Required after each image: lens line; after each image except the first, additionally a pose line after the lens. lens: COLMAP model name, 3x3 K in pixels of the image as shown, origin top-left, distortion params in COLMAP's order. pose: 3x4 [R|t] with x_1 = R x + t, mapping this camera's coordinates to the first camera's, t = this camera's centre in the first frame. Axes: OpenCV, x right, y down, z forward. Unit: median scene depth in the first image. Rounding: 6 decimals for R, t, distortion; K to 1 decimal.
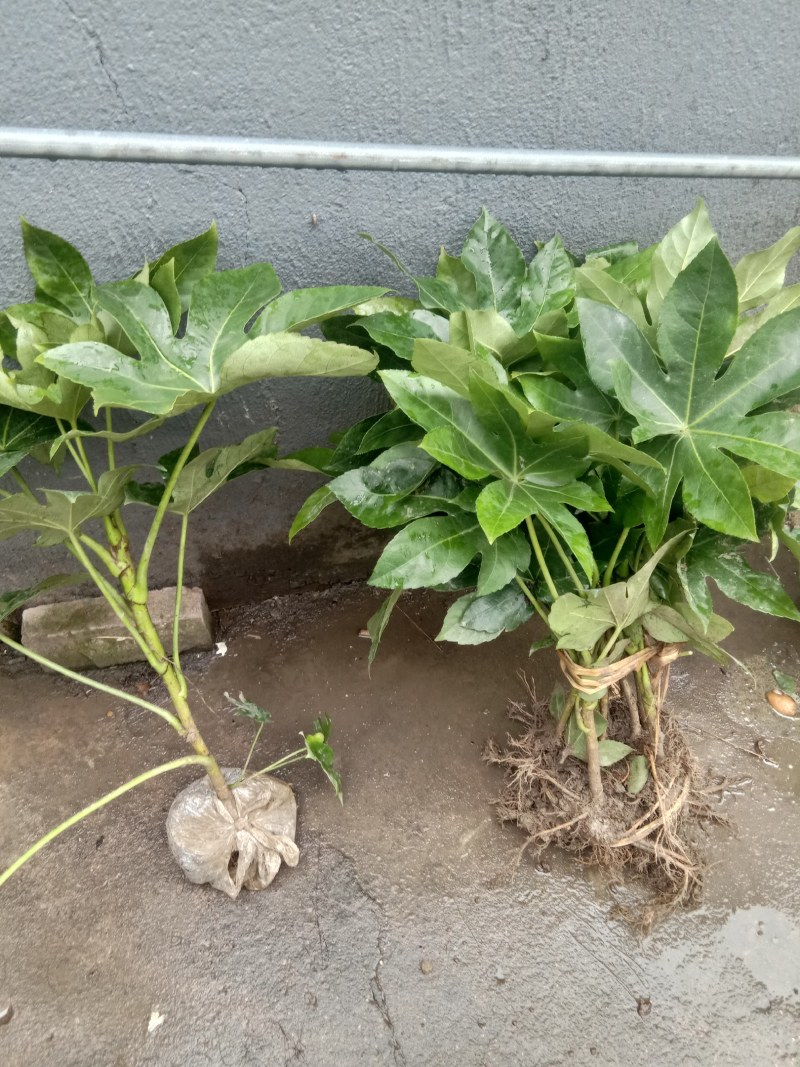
lens RADIAL K [[852.5, 0, 404.2], [0, 852.5, 531.1], [0, 0, 1]] dist [0.123814, -0.183615]
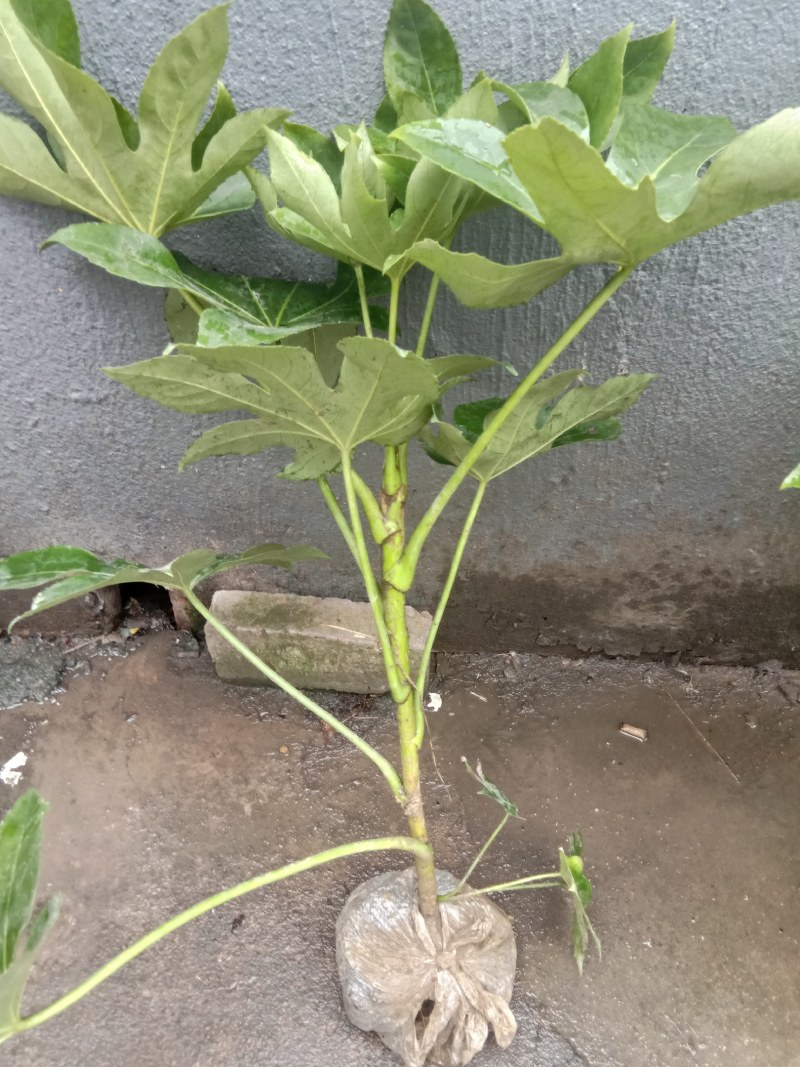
lens RADIAL K [[852.5, 0, 404.2], [0, 852.5, 531.1], [0, 0, 1]] dist [0.123814, -0.183615]
pose [[0.962825, 0.202883, -0.178345, -0.165063], [-0.223569, 0.969061, -0.104585, 0.093472], [0.151609, 0.140570, 0.978394, 0.288202]]
